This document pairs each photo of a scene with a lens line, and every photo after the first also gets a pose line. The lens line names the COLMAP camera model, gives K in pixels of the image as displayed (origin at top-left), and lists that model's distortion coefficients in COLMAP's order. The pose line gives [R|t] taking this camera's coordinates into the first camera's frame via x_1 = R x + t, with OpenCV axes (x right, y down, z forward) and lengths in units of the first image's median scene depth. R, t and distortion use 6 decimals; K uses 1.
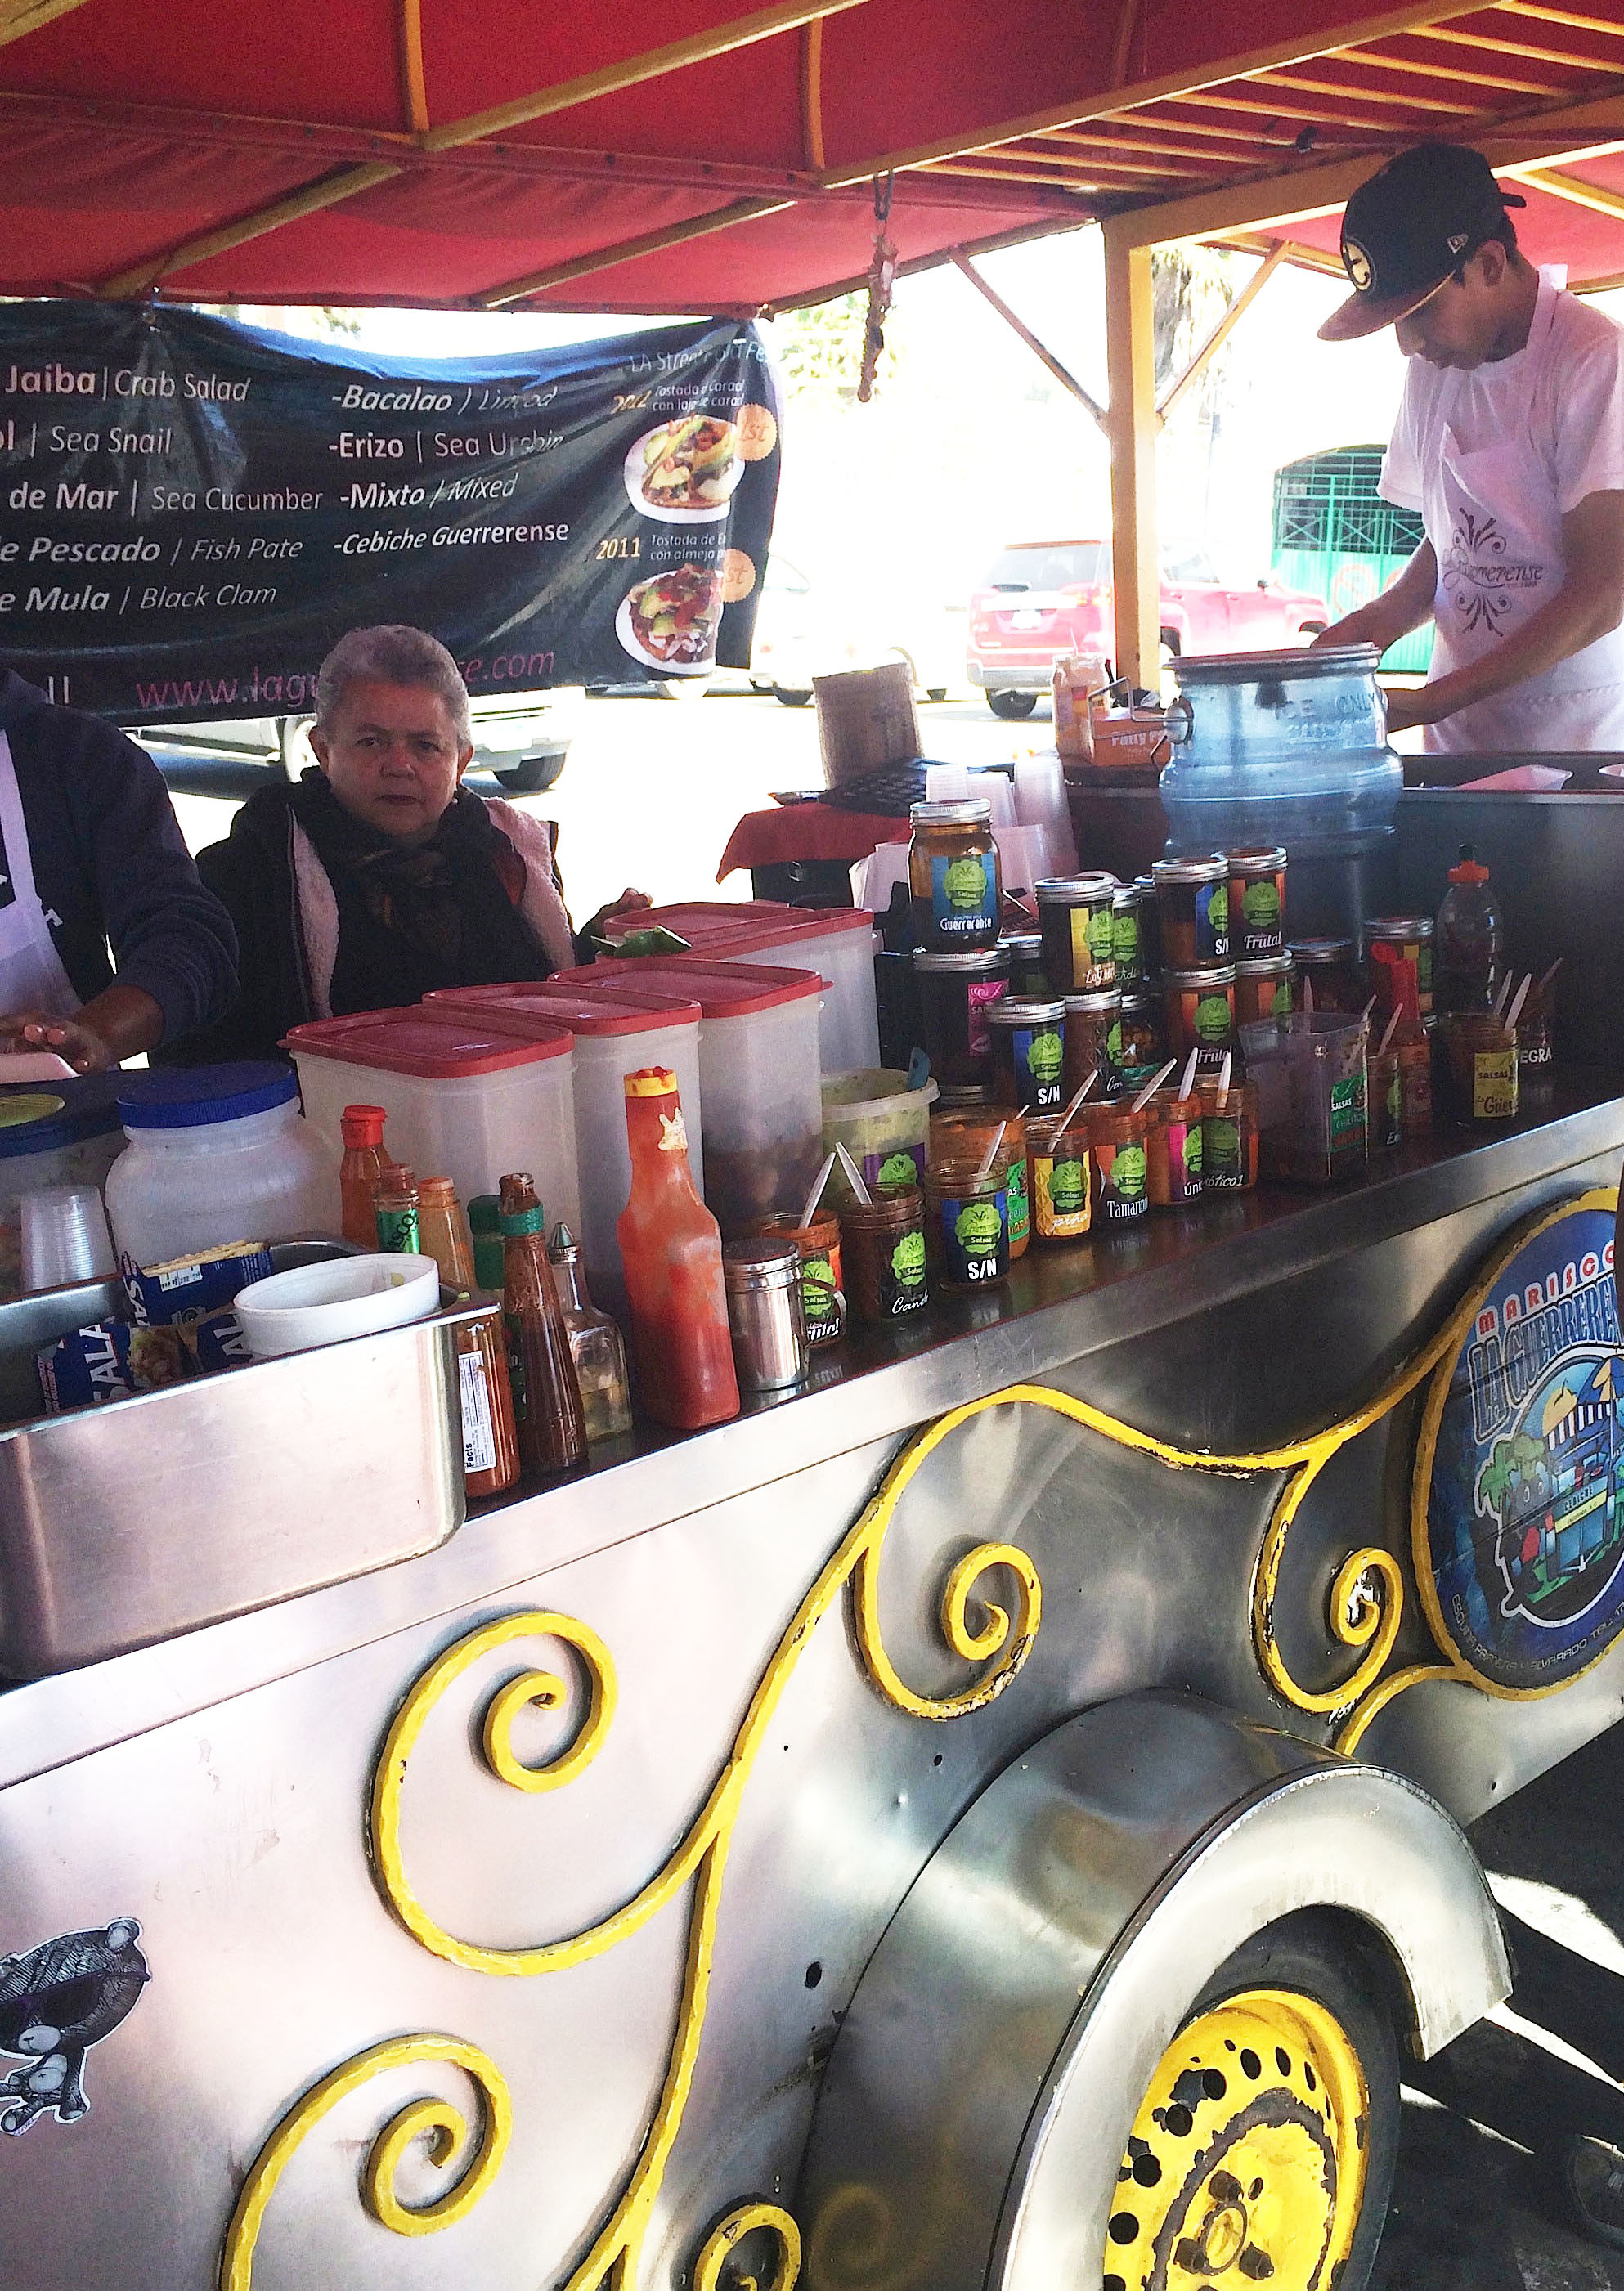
lens RADIAL K [[2392.6, 0, 812.0], [0, 2392.6, 1145.5], [0, 0, 1]] dist [0.001193, 0.020432]
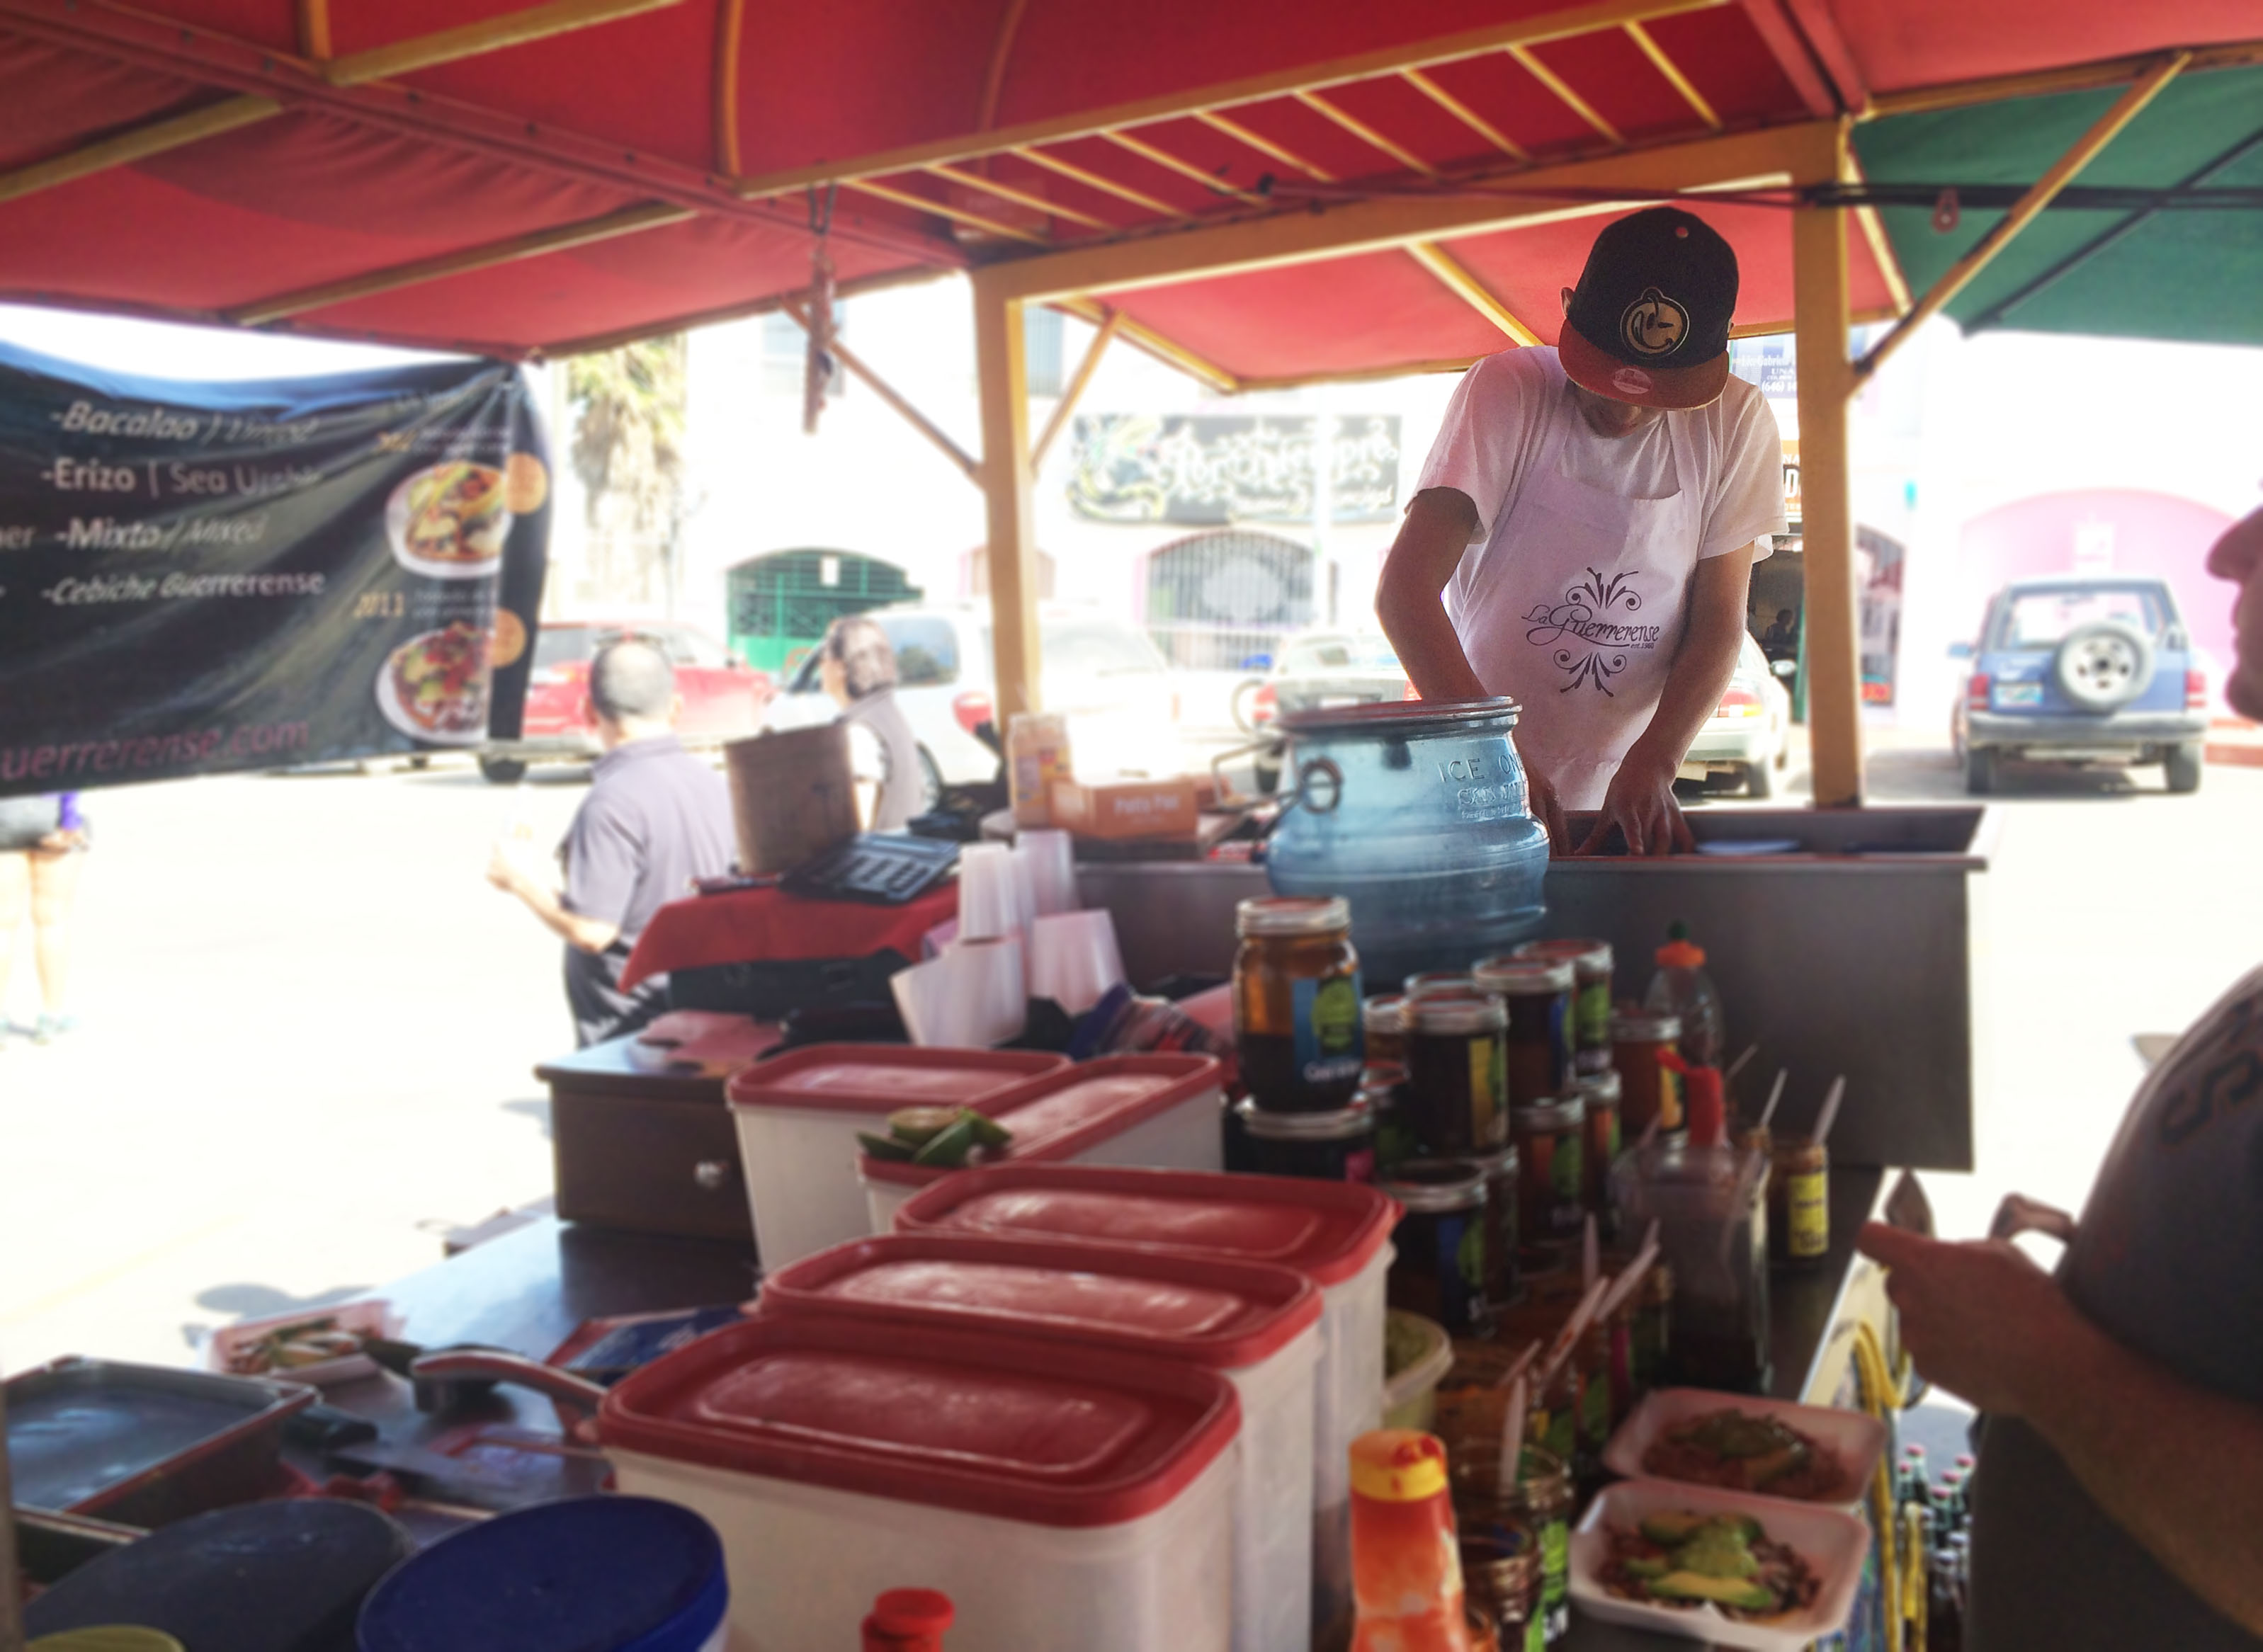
lens RADIAL K [[2134.8, 0, 1131.5], [0, 2134.8, 826.0], [0, 0, 1]] dist [-0.011293, -0.031877]
pose [[0.930311, -0.021157, 0.366162, -0.111857], [0.077447, 0.987156, -0.139732, -0.040073], [-0.358502, 0.158352, 0.920000, 0.201122]]
